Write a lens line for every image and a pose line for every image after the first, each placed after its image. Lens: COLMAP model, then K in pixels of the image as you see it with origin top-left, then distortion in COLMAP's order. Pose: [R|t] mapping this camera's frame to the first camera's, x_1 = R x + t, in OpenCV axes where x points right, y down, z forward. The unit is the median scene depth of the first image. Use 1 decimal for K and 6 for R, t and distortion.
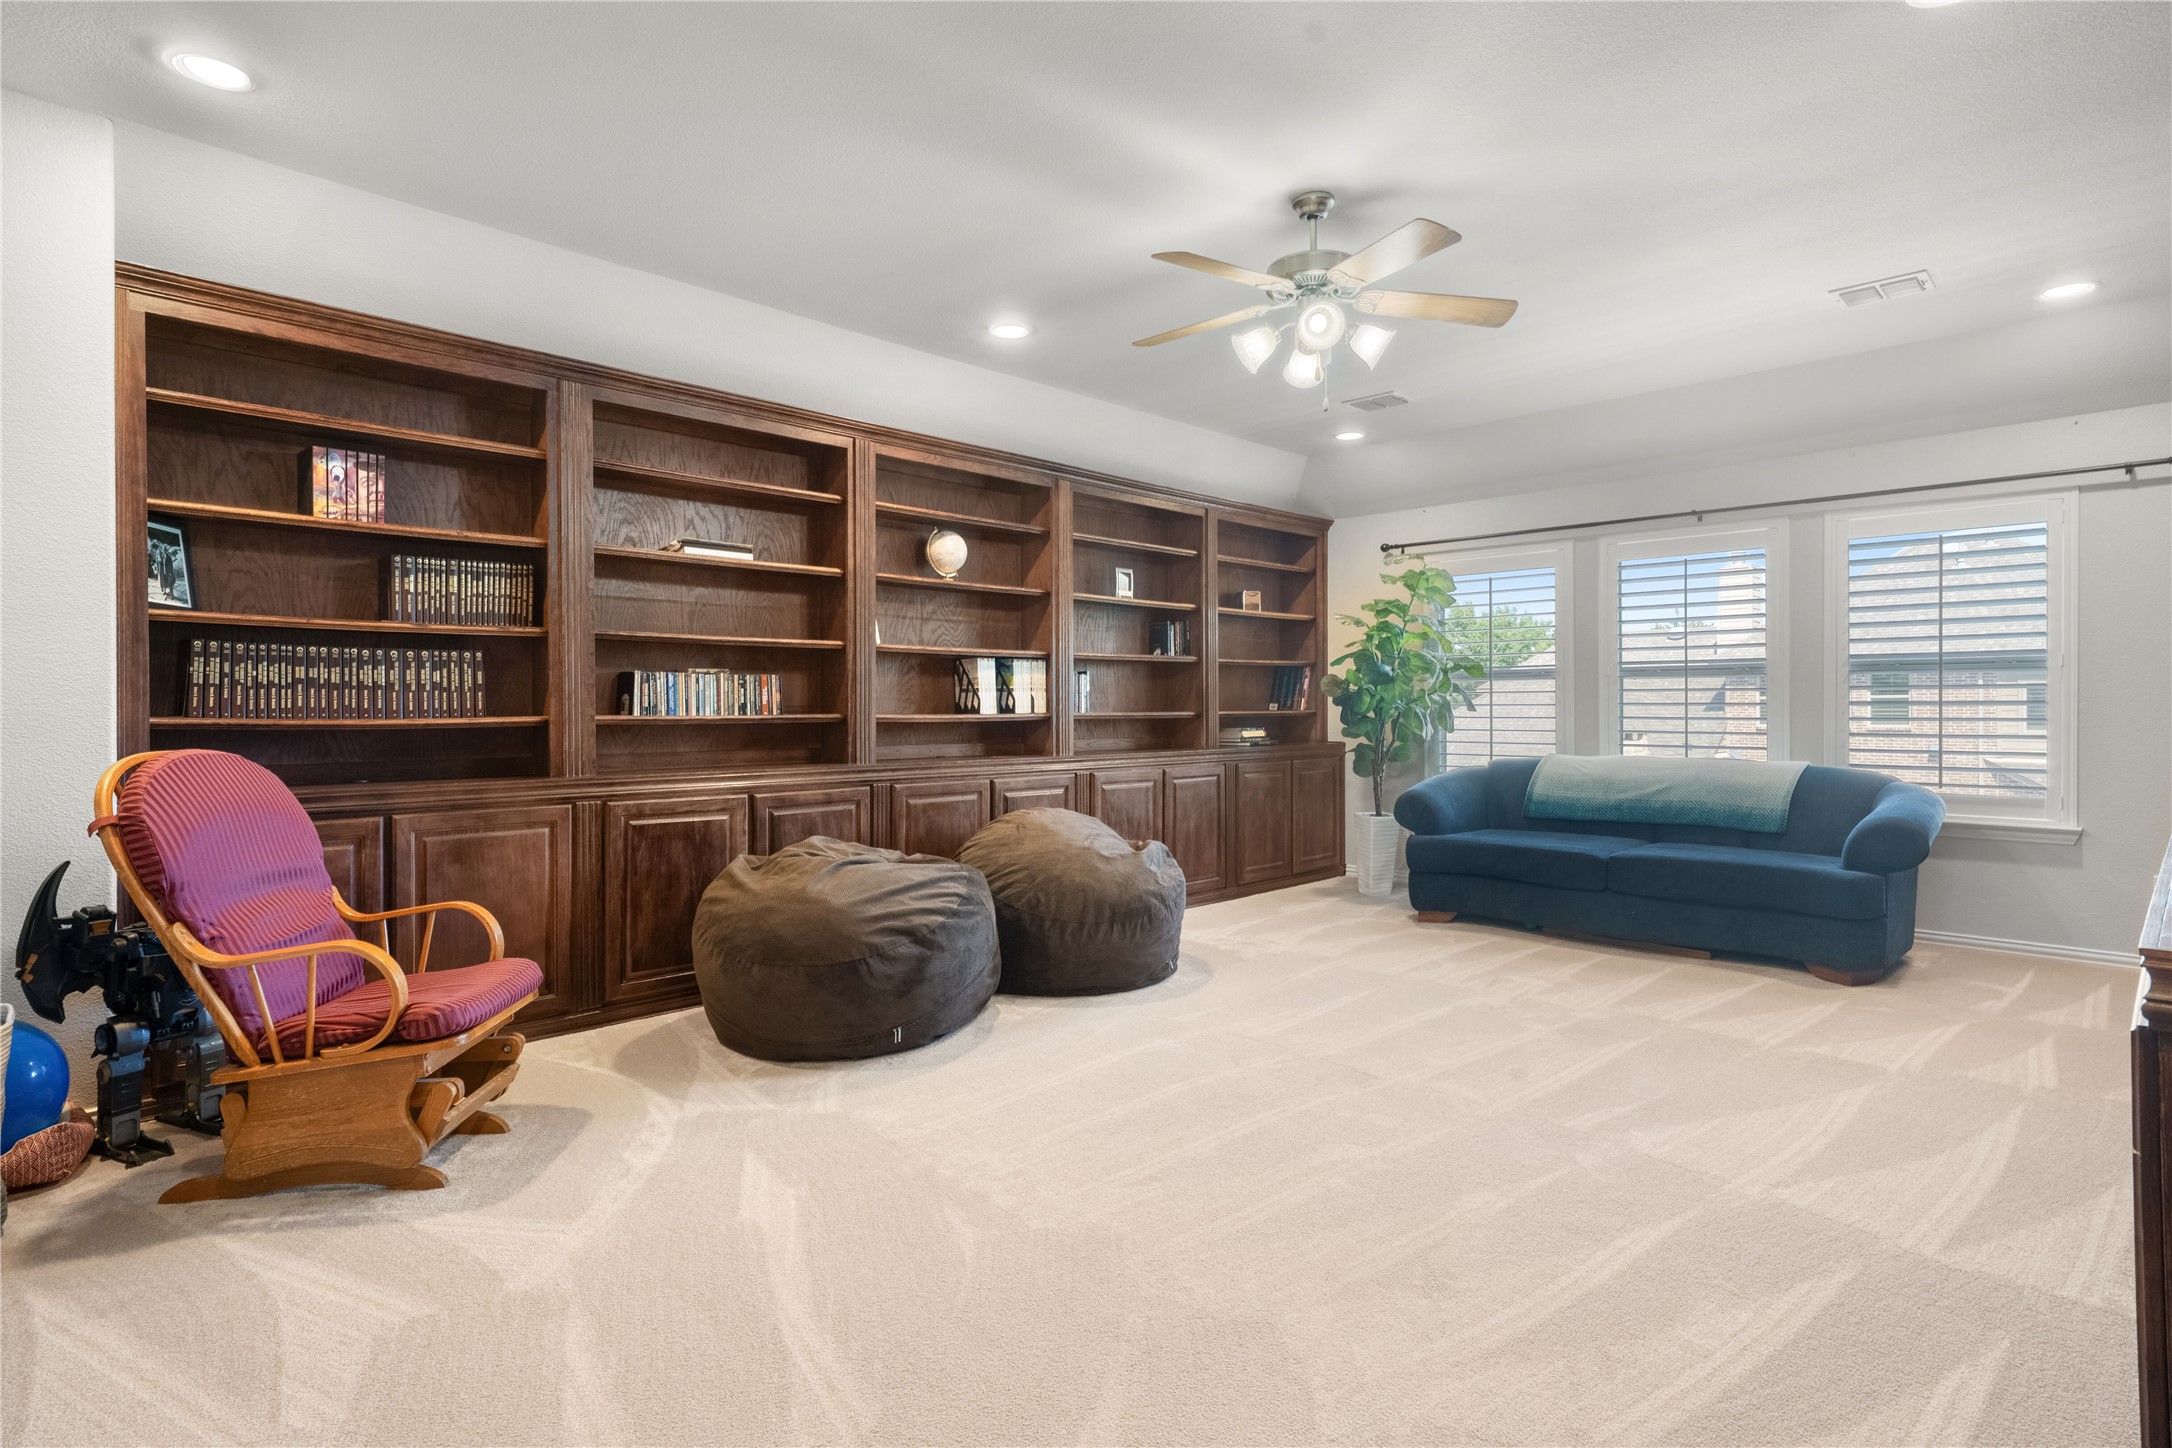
lens RADIAL K [[1067.1, 0, 1082.9], [0, 1067.1, 711.4], [0, 0, 1]] dist [0.002706, 0.000536]
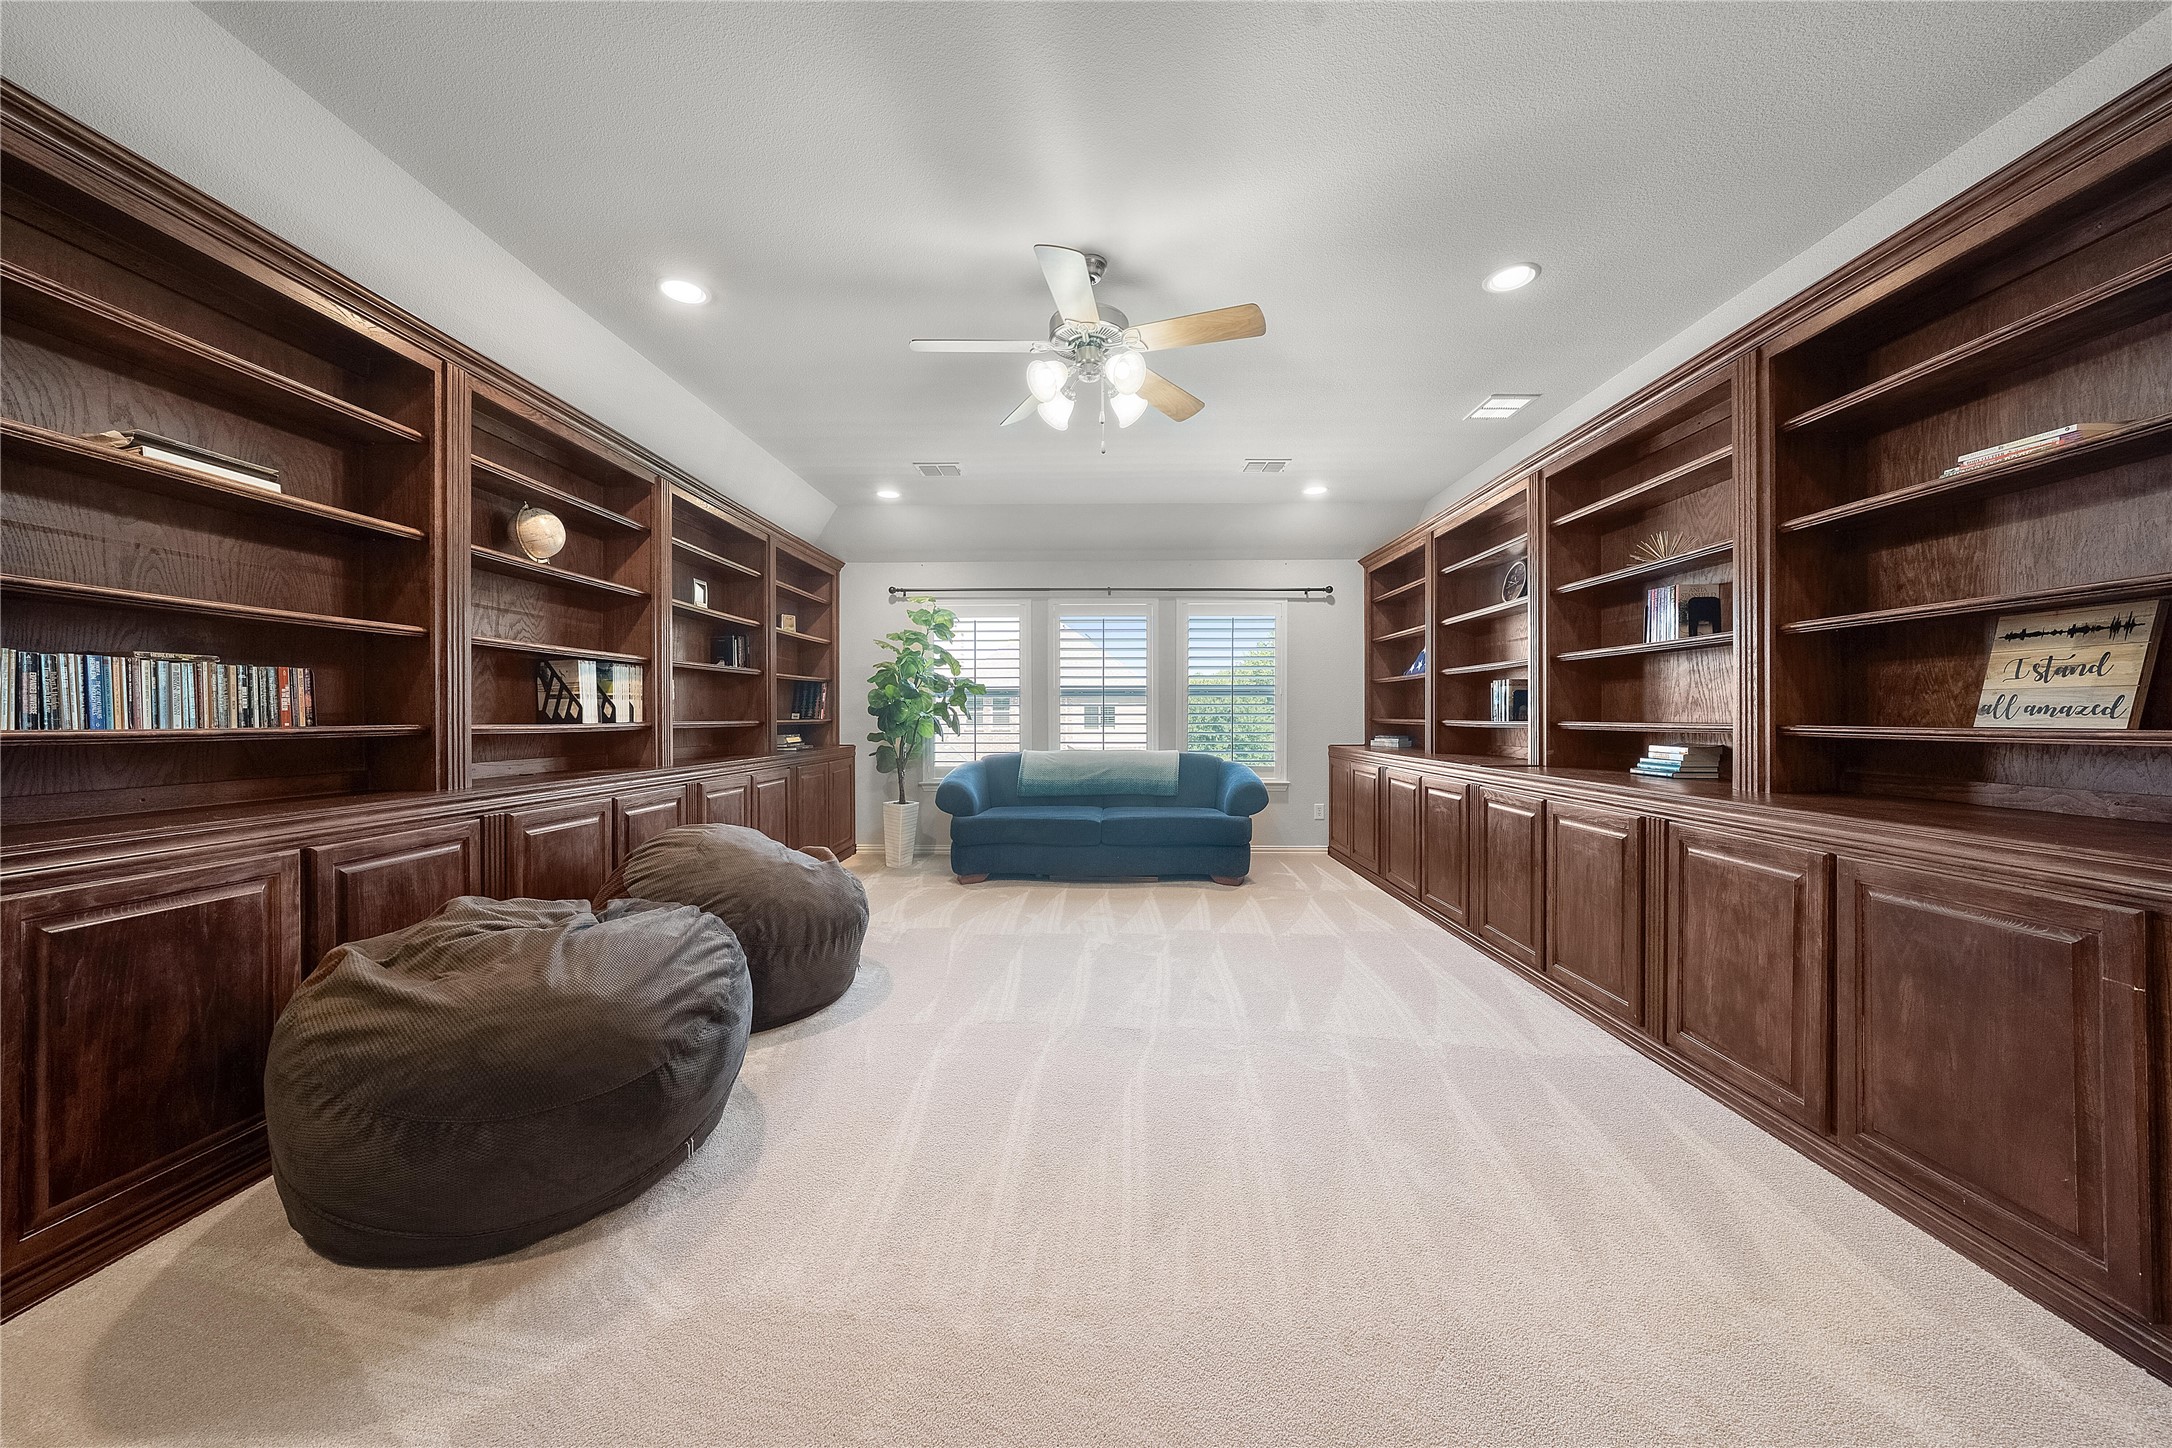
lens RADIAL K [[753.5, 0, 1076.5], [0, 753.5, 719.1], [0, 0, 1]] dist [-0.009597, 0.001484]
pose [[0.740529, -0.001210, 0.672023, -0.232710], [0.001583, 0.999999, 0.000056, -0.000756], [-0.672022, 0.001023, 0.740530, 0.298083]]
